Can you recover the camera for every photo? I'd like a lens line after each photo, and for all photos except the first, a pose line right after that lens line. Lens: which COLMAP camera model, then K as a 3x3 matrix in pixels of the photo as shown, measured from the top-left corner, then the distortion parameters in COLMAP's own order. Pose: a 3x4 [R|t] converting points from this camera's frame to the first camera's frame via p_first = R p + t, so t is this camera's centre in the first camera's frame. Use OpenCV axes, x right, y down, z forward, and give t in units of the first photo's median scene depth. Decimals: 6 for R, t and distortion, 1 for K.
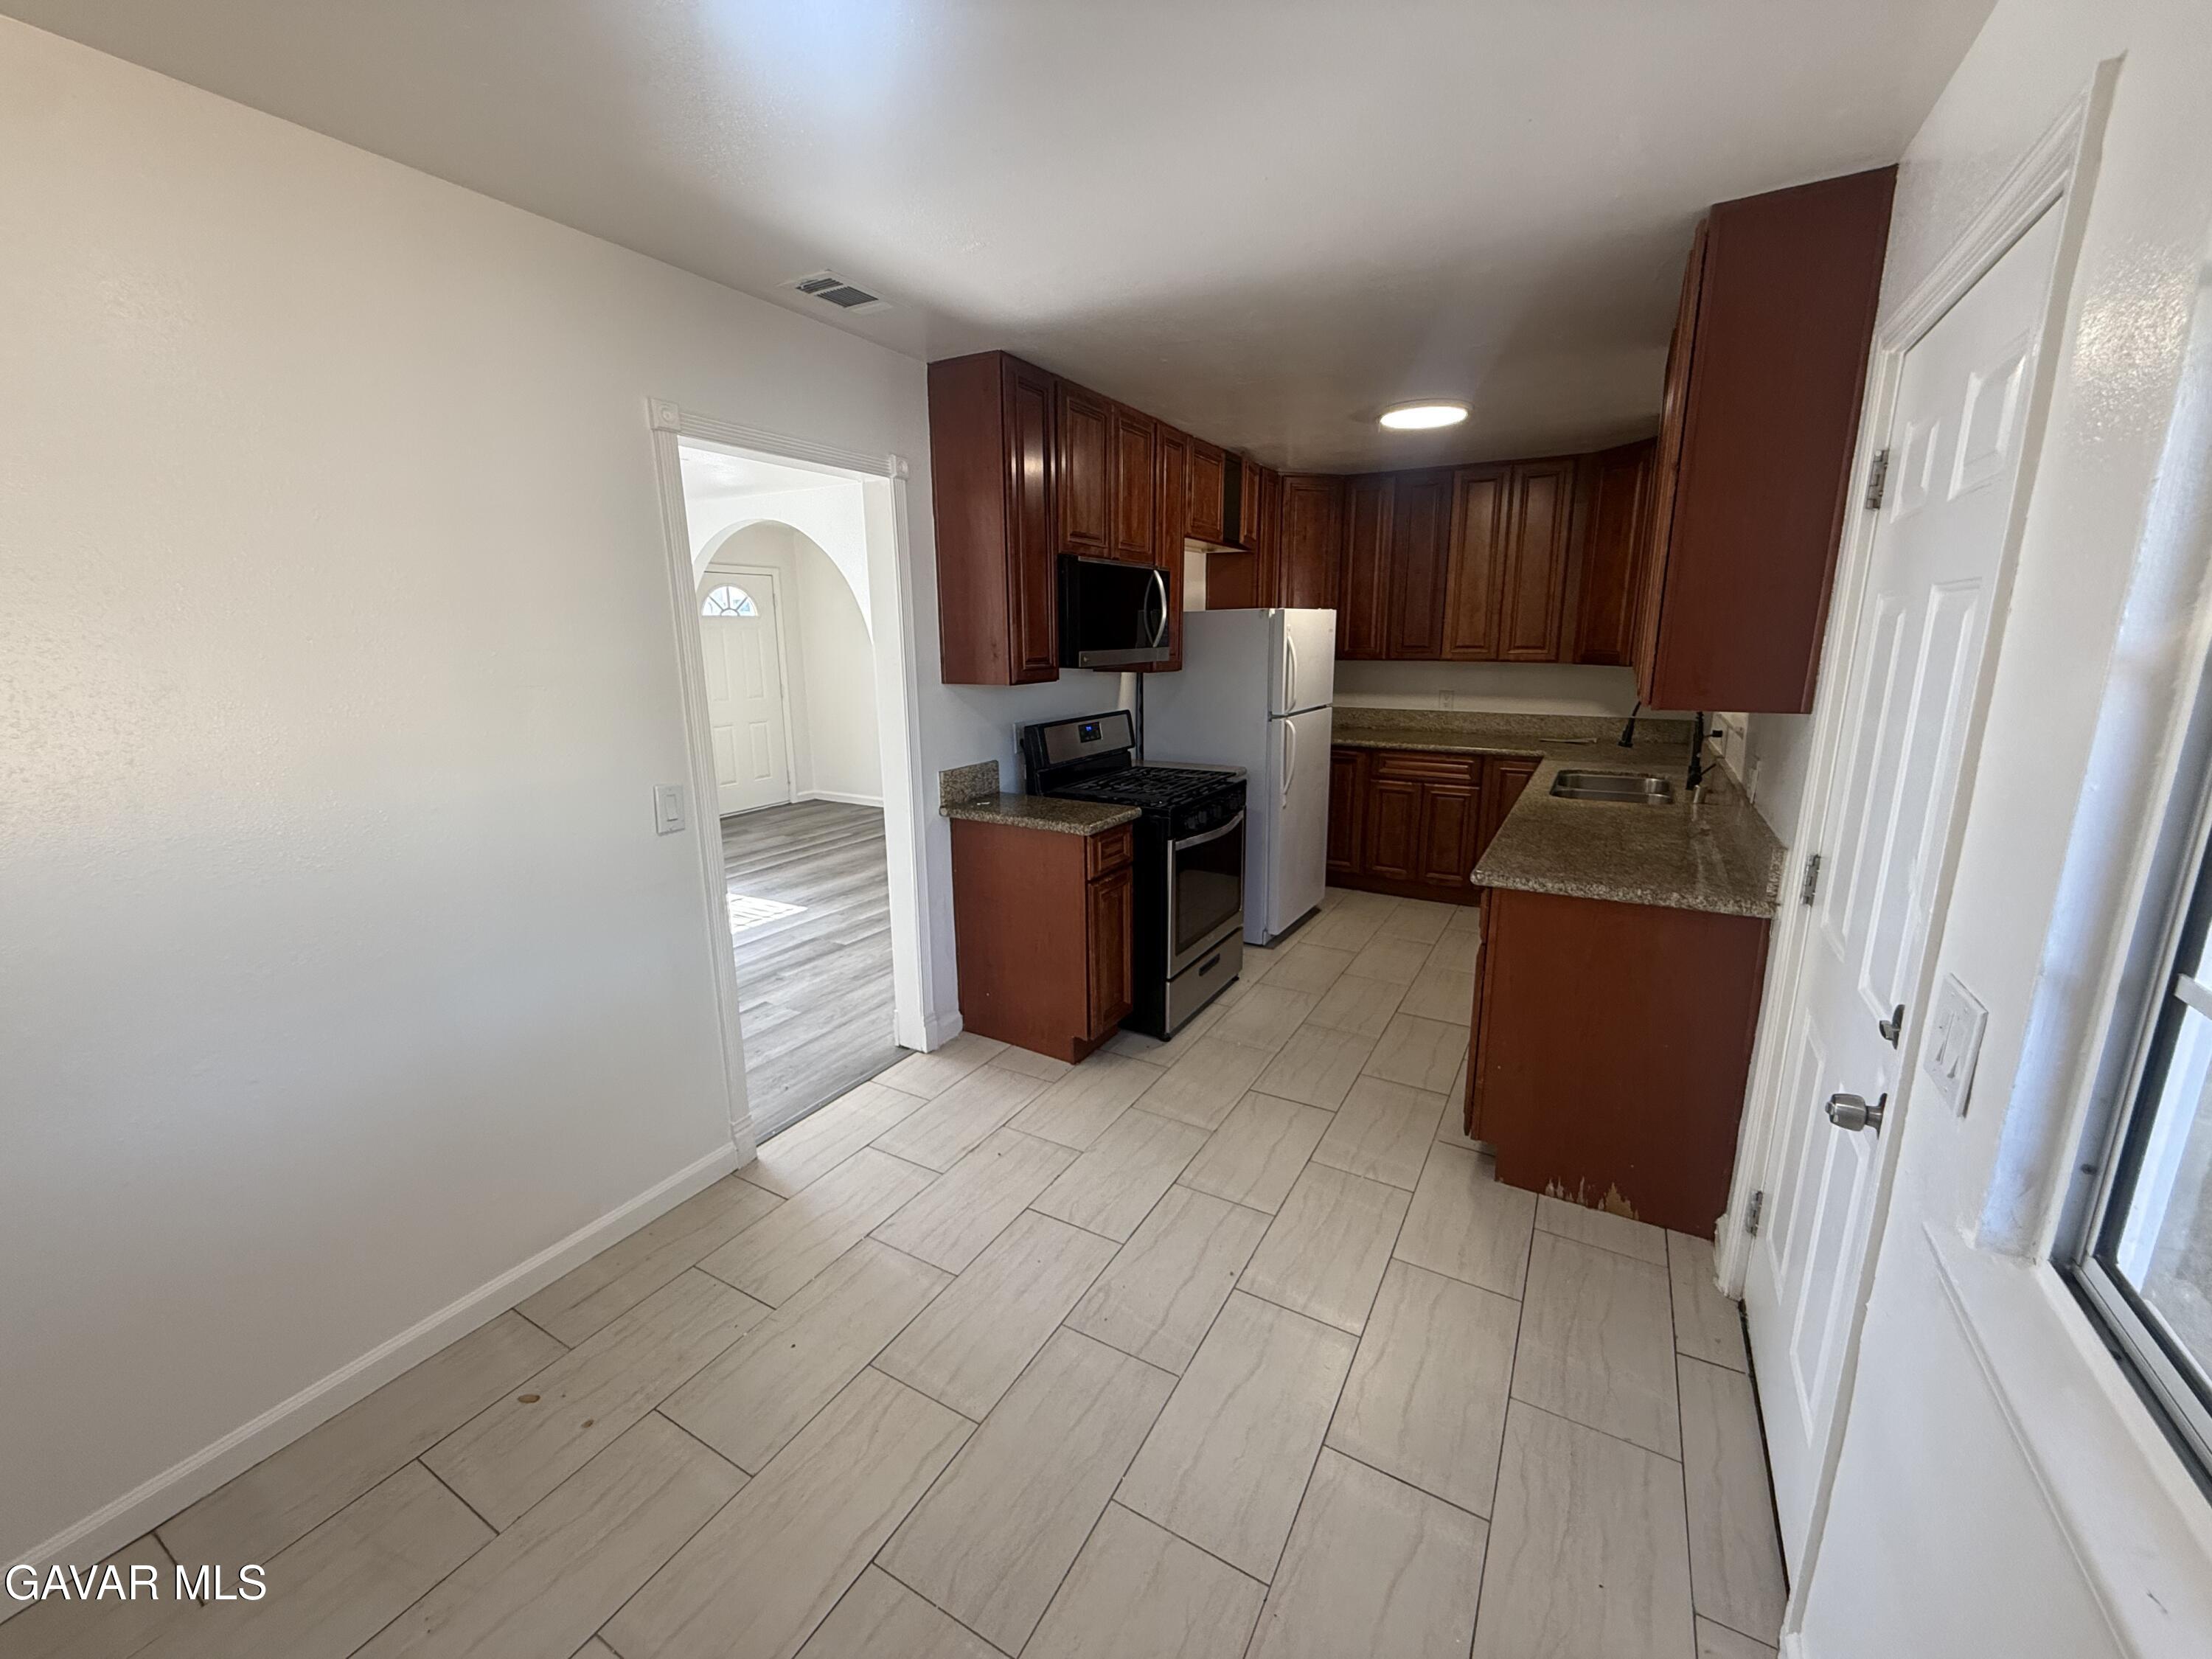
lens RADIAL K [[885.4, 0, 1102.8], [0, 885.4, 826.6], [0, 0, 1]] dist [0.000857, -0.000226]
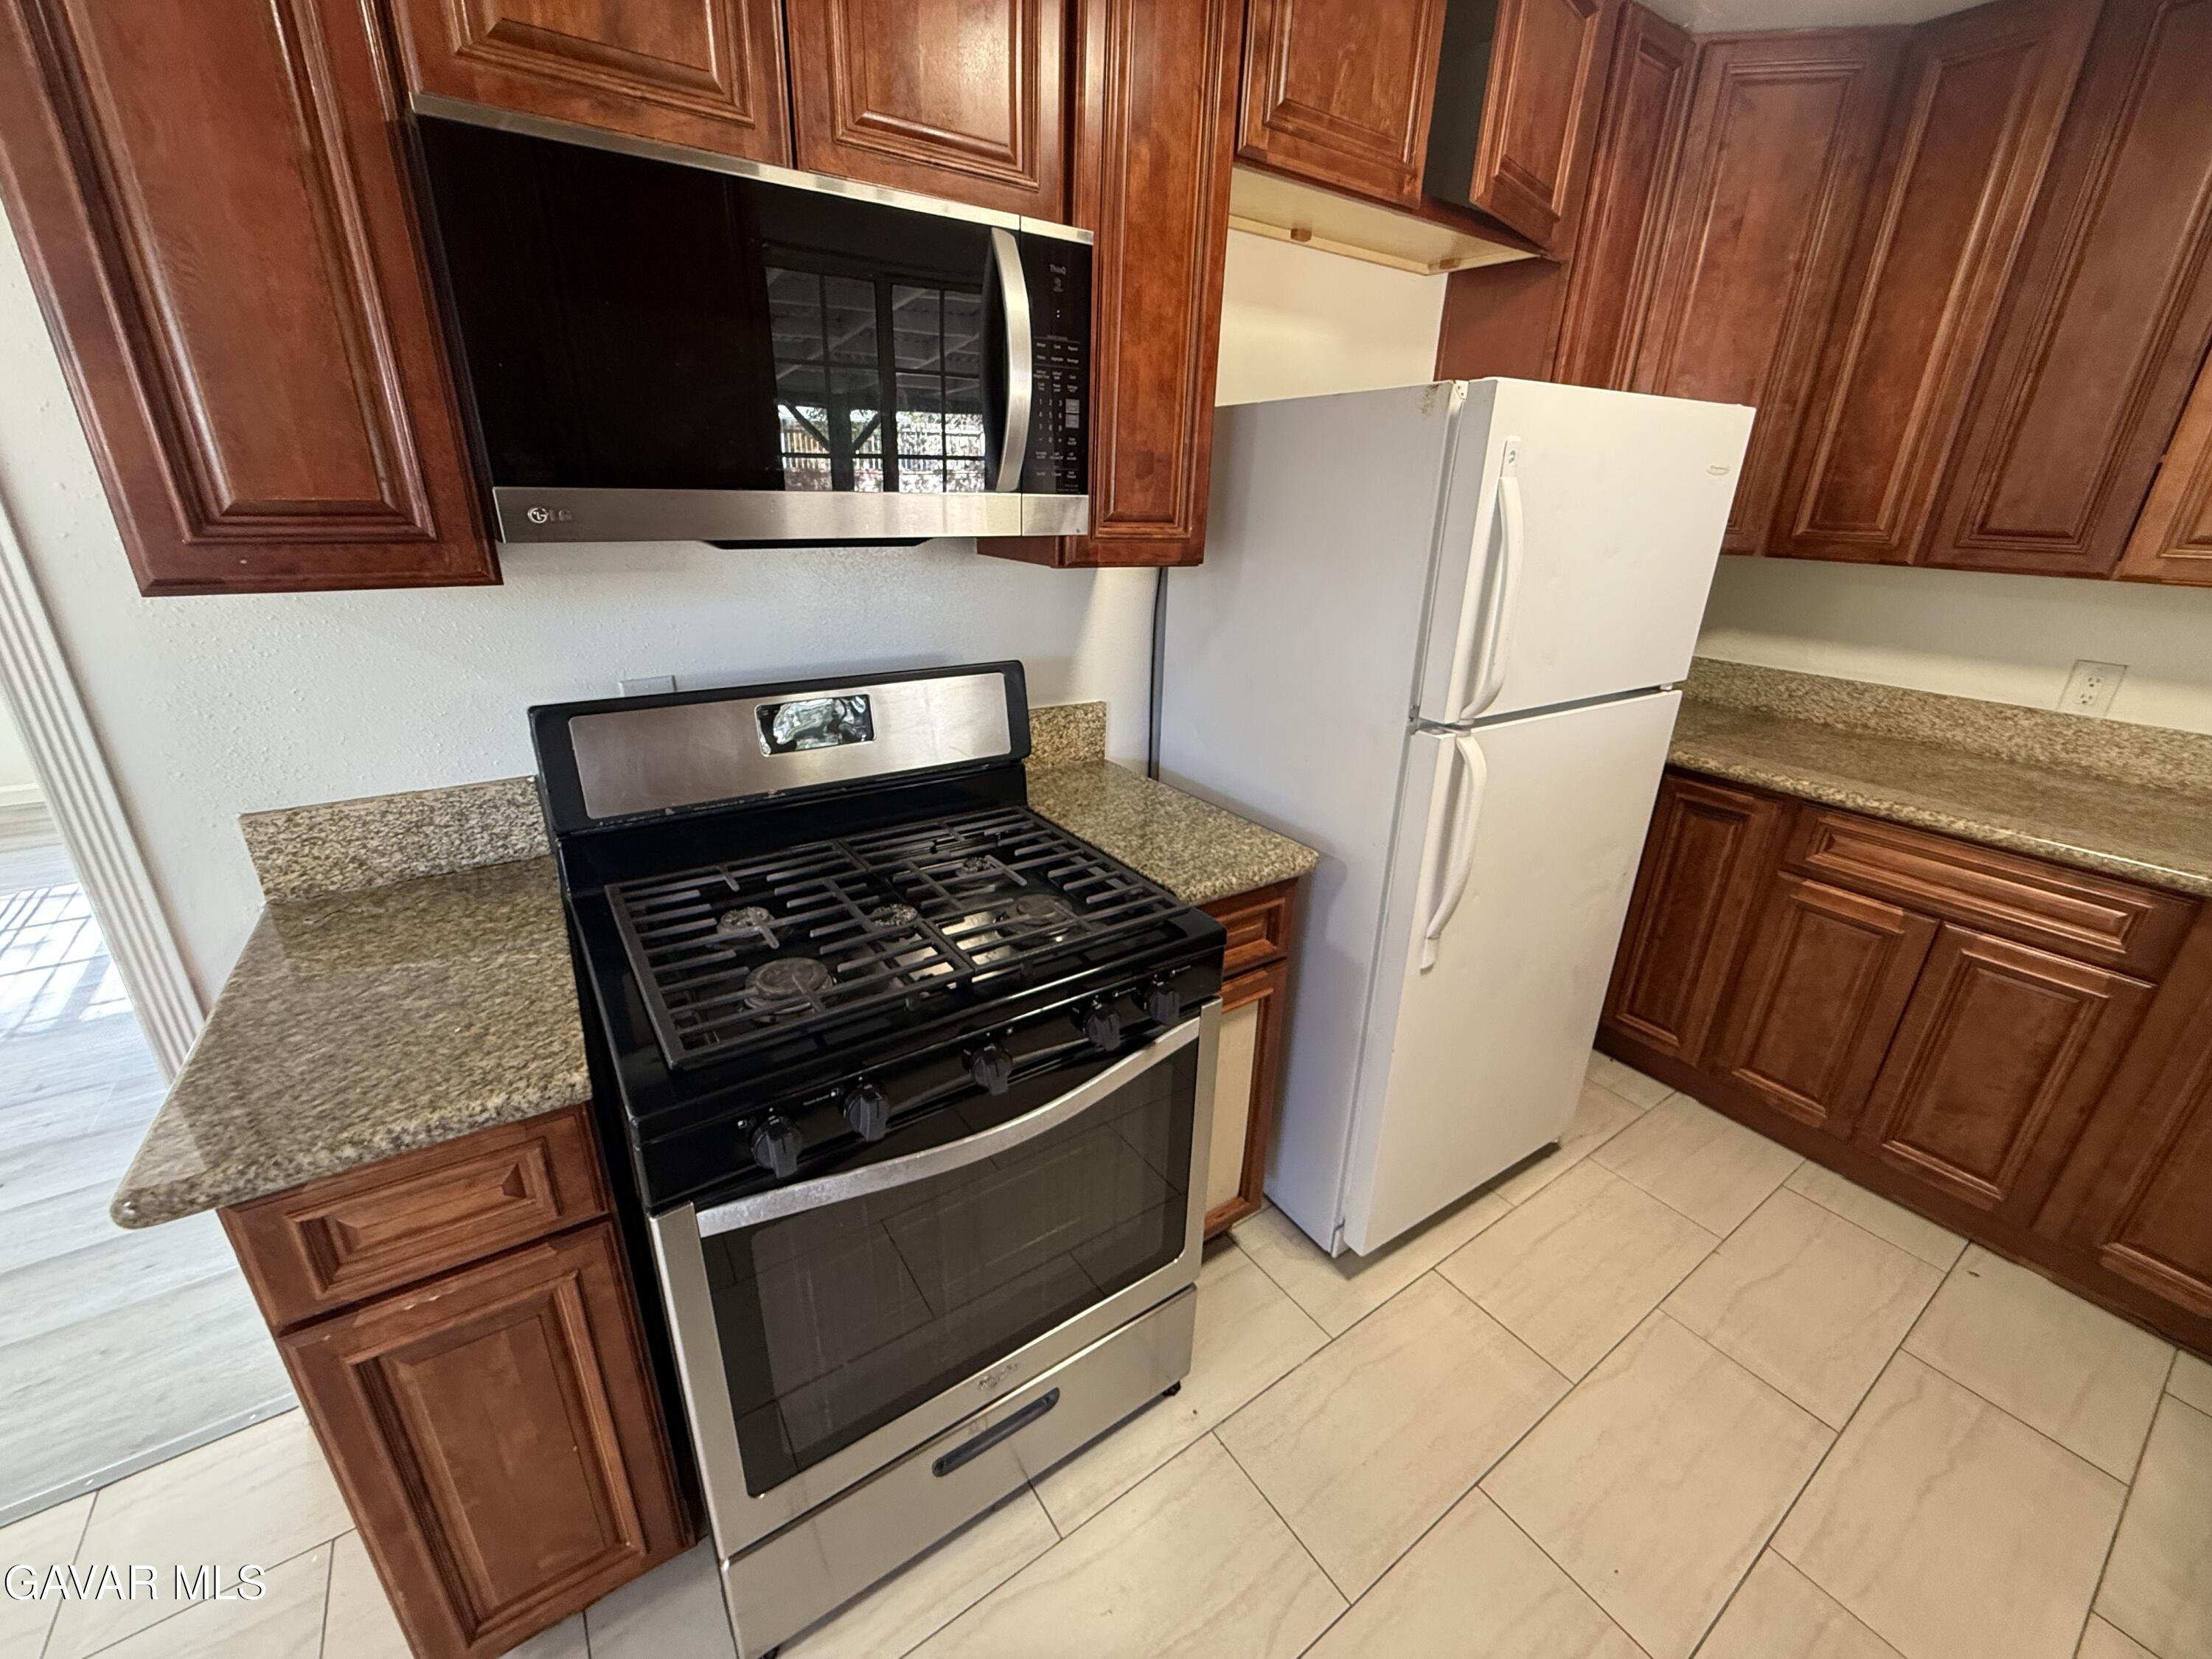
lens RADIAL K [[885.4, 0, 1102.8], [0, 885.4, 826.6], [0, 0, 1]] dist [0.000857, -0.000226]
pose [[0.901964, 0.183872, -0.390708, 0.221757], [-0.123939, 0.976976, 0.173660, -0.128962], [0.413643, -0.108212, 0.903985, 0.635313]]
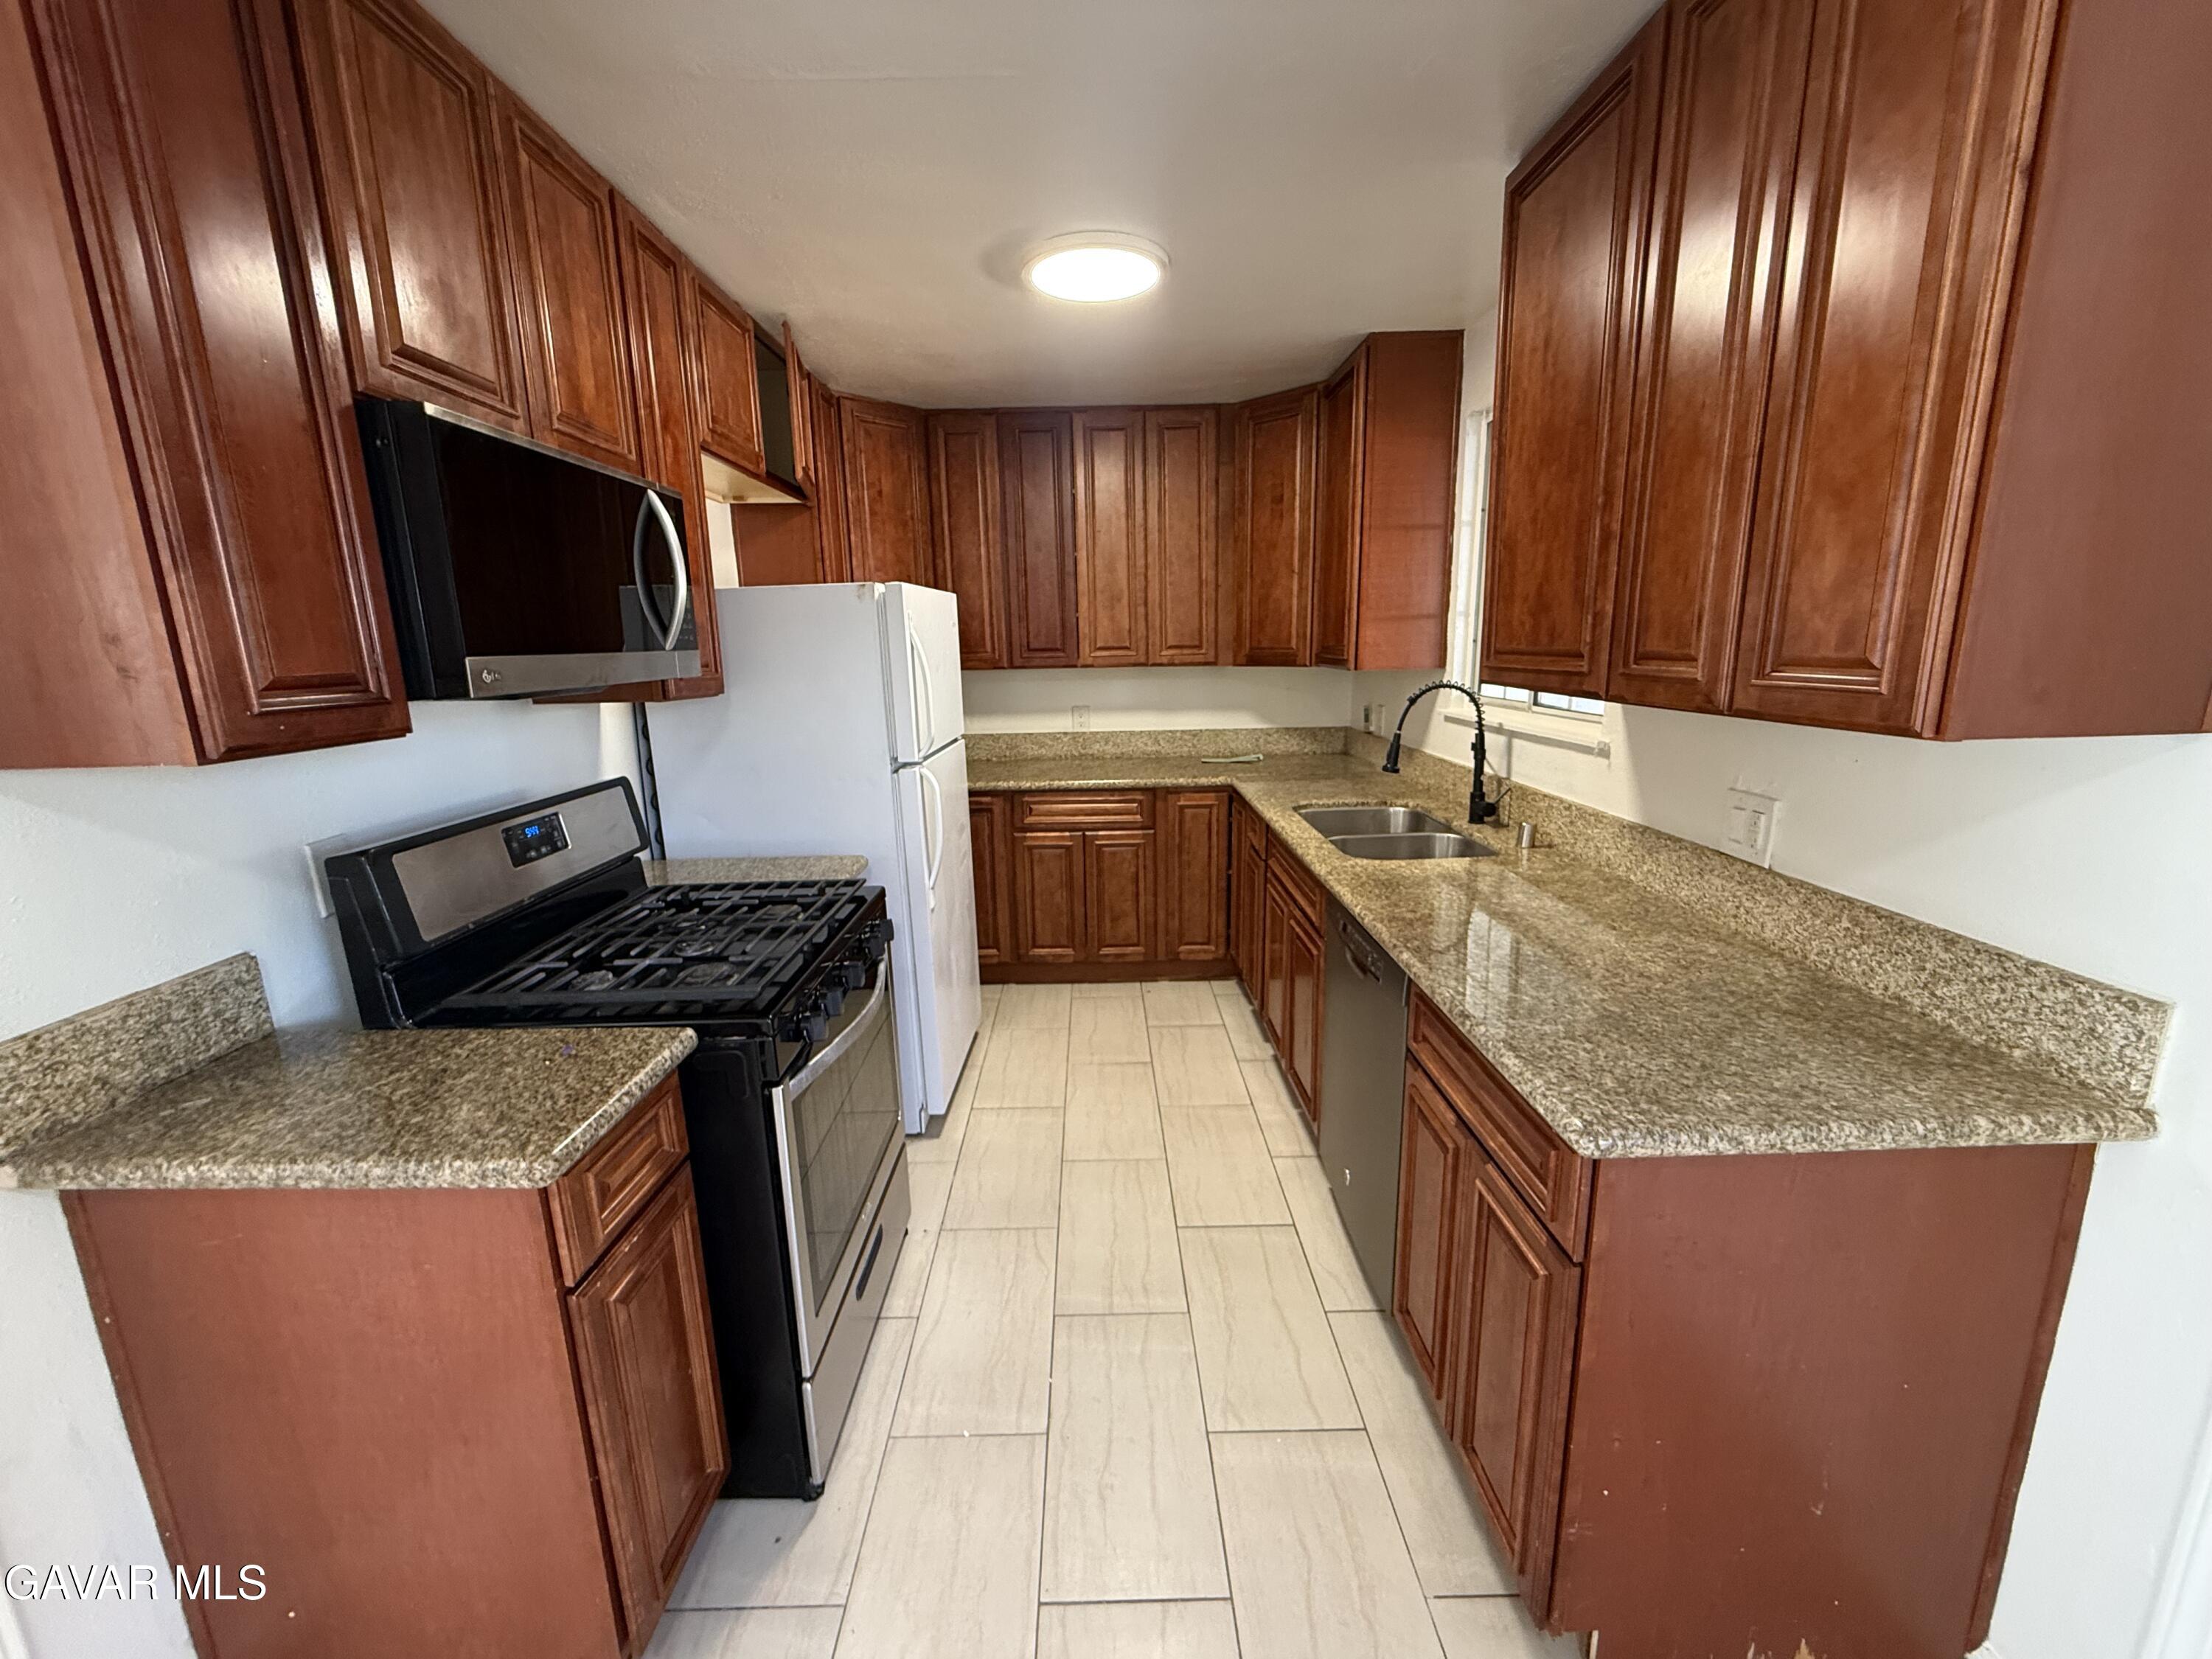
lens RADIAL K [[885.4, 0, 1102.8], [0, 885.4, 826.6], [0, 0, 1]] dist [0.000857, -0.000226]
pose [[0.860876, -0.115249, 0.495591, 0.010046], [0.123925, 0.992171, 0.015462, -0.075347], [-0.493494, 0.048105, 0.868418, 0.416825]]
